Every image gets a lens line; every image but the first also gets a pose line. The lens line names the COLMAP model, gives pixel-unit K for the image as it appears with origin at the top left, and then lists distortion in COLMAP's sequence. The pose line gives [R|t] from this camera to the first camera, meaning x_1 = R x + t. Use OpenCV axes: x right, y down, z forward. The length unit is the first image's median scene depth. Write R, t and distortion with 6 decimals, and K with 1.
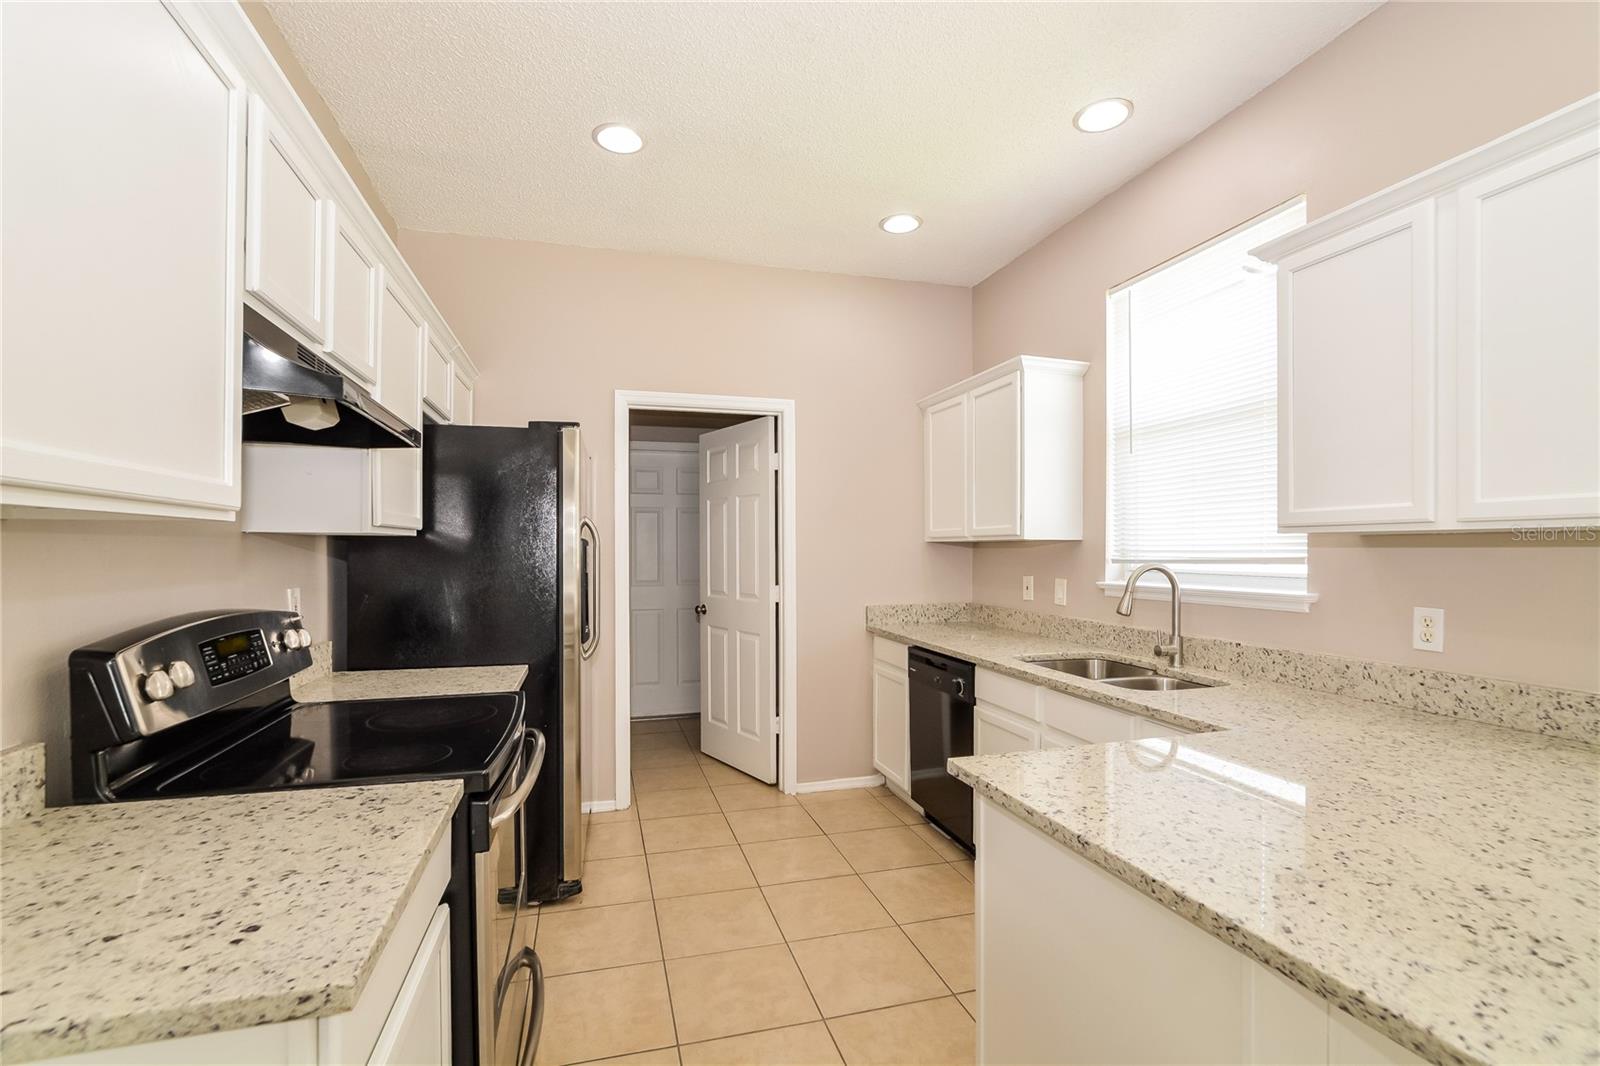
lens RADIAL K [[720.0, 0, 798.2], [0, 720.0, 541.3], [0, 0, 1]] dist [-0.027092, -0.000562]
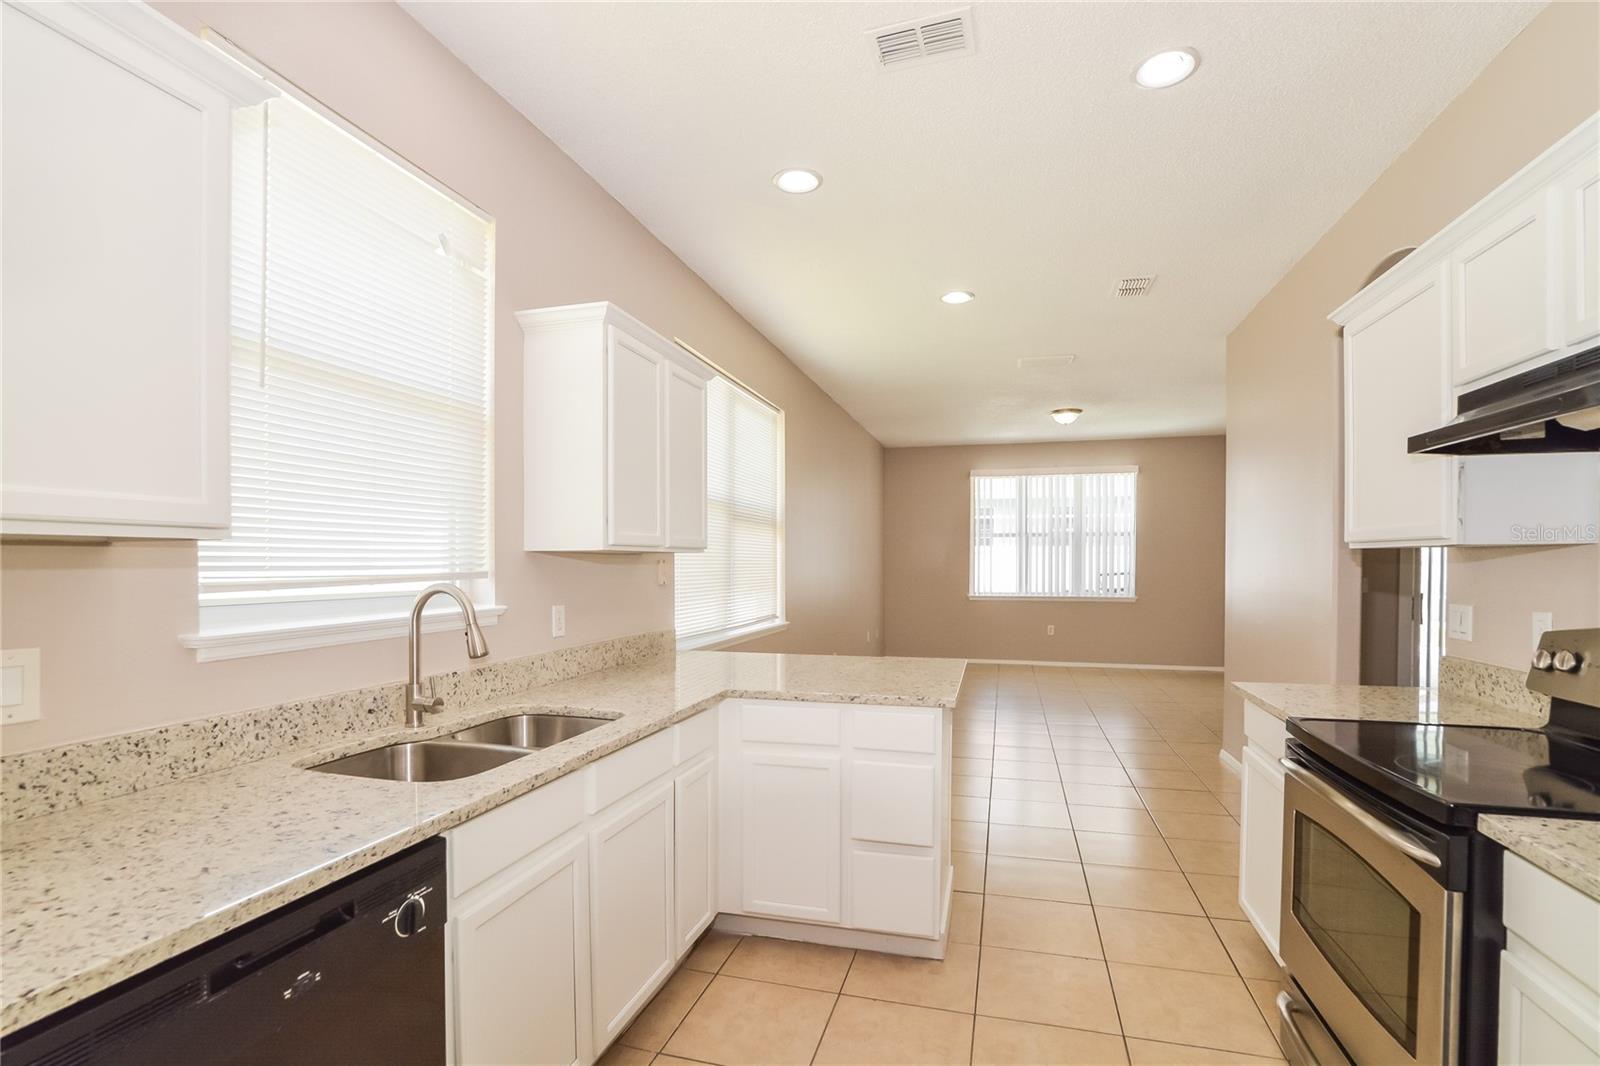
lens RADIAL K [[720.0, 0, 804.2], [0, 720.0, 573.1], [0, 0, 1]] dist [-0.027092, -0.000562]
pose [[-0.851428, -0.008708, 0.524399, -0.200930], [-0.006426, 0.999960, 0.006171, 0.014721], [-0.524432, 0.001884, -0.851450, 1.530009]]
